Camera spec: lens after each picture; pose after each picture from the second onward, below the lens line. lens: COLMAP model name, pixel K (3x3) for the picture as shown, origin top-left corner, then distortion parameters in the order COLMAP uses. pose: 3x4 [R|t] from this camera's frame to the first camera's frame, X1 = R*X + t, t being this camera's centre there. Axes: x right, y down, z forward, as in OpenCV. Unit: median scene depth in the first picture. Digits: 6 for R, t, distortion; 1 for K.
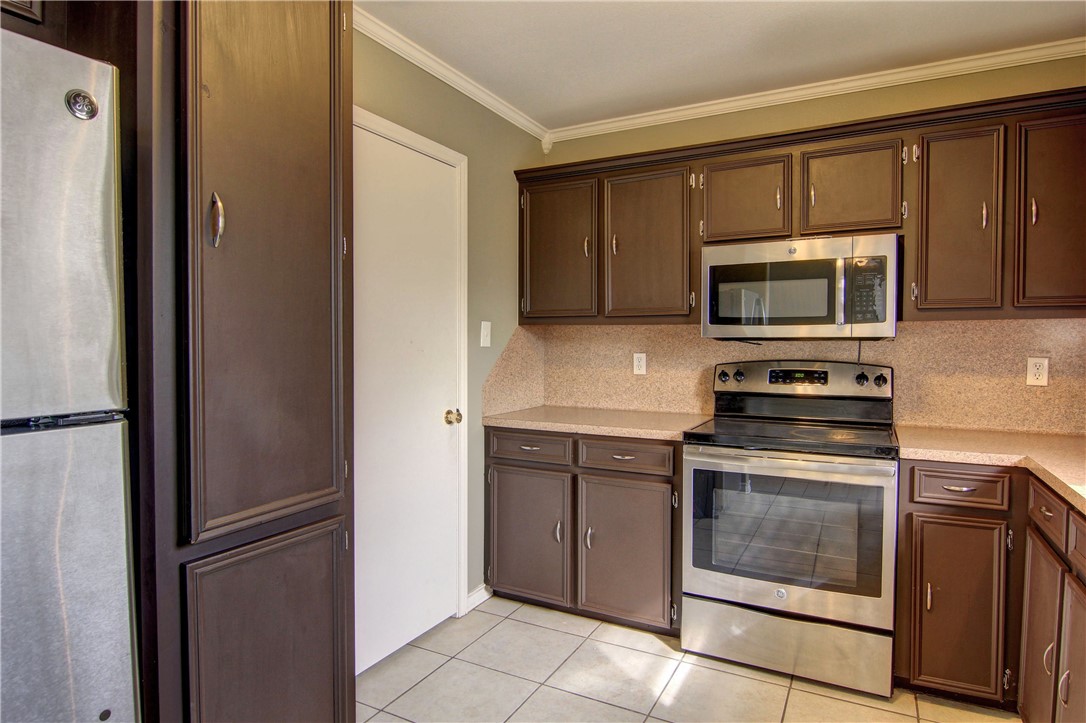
lens RADIAL K [[616.0, 0, 549.5], [0, 616.0, 359.5], [0, 0, 1]] dist [0.001014, -0.015829]
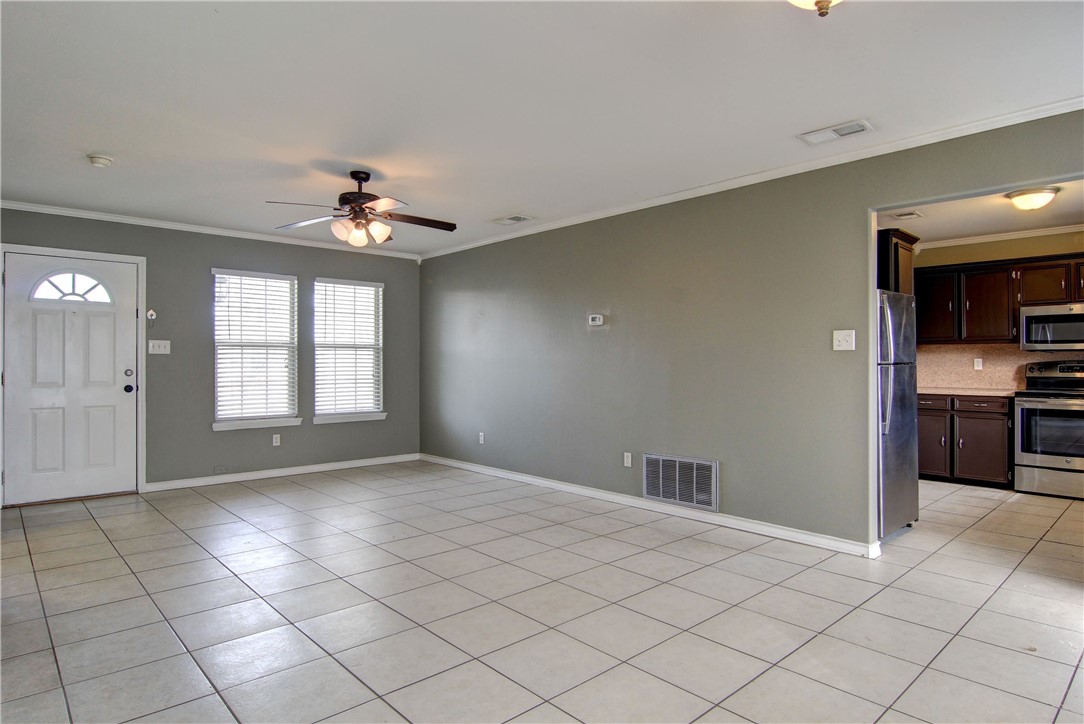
lens RADIAL K [[614.9, 0, 548.5], [0, 614.9, 360.0], [0, 0, 1]] dist [0.001014, -0.015829]
pose [[0.945316, -0.003316, -0.326138, -0.613620], [-0.006892, 0.999522, -0.030141, 0.074984], [0.326082, 0.030740, 0.944842, -1.540831]]
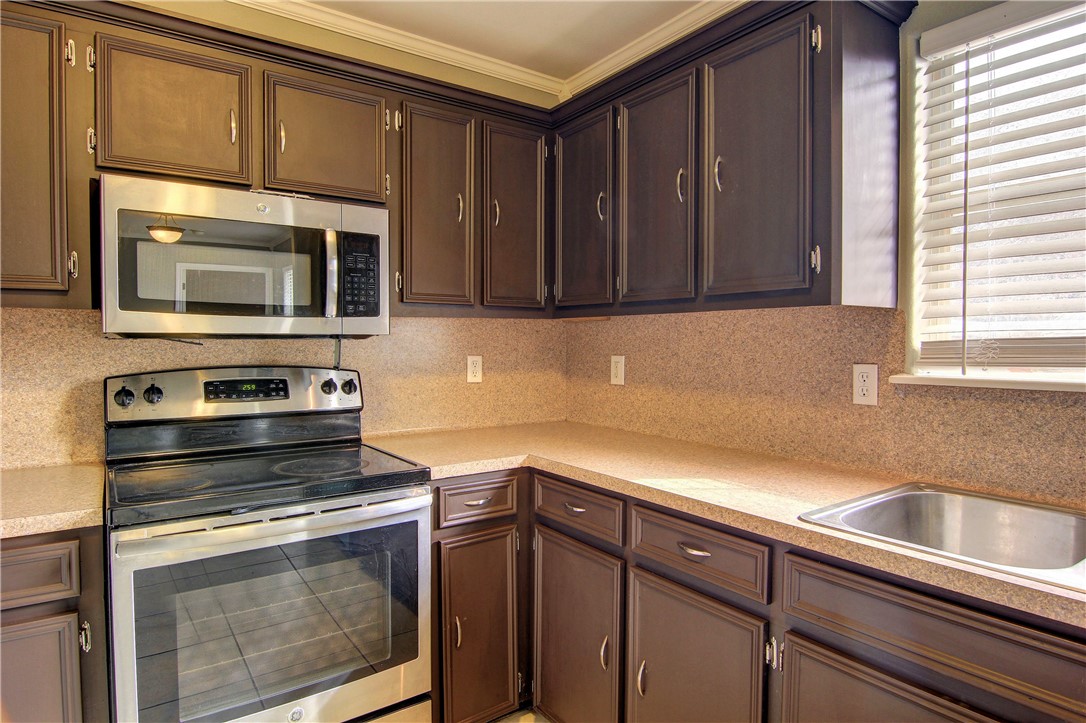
lens RADIAL K [[616.0, 0, 549.5], [0, 616.0, 359.5], [0, 0, 1]] dist [0.001014, -0.015829]
pose [[0.448694, -0.025989, 0.893307, -0.077540], [0.023048, 0.999581, 0.017504, -0.011494], [-0.893388, 0.012735, 0.449105, 0.390051]]
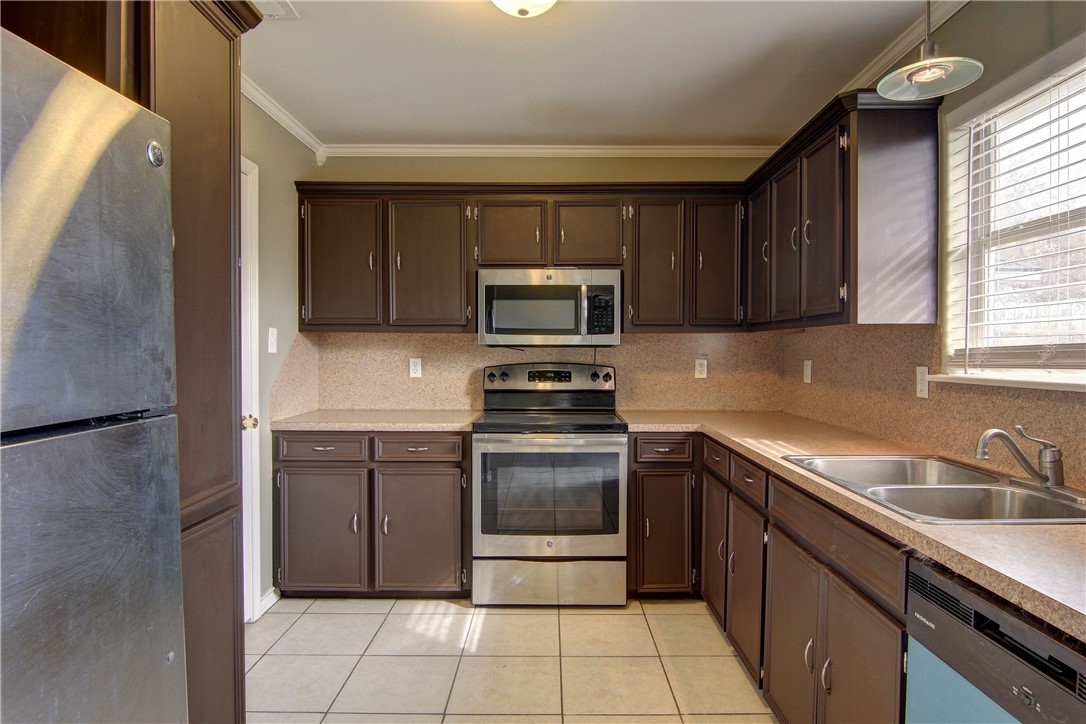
lens RADIAL K [[625.0, 0, 556.9], [0, 625.0, 361.5], [0, 0, 1]] dist [0.003182, 0.000255]
pose [[0.882189, -0.009025, 0.470810, -0.196585], [0.011800, 0.999926, -0.002942, 0.002459], [-0.470748, 0.008151, 0.882230, -0.145422]]
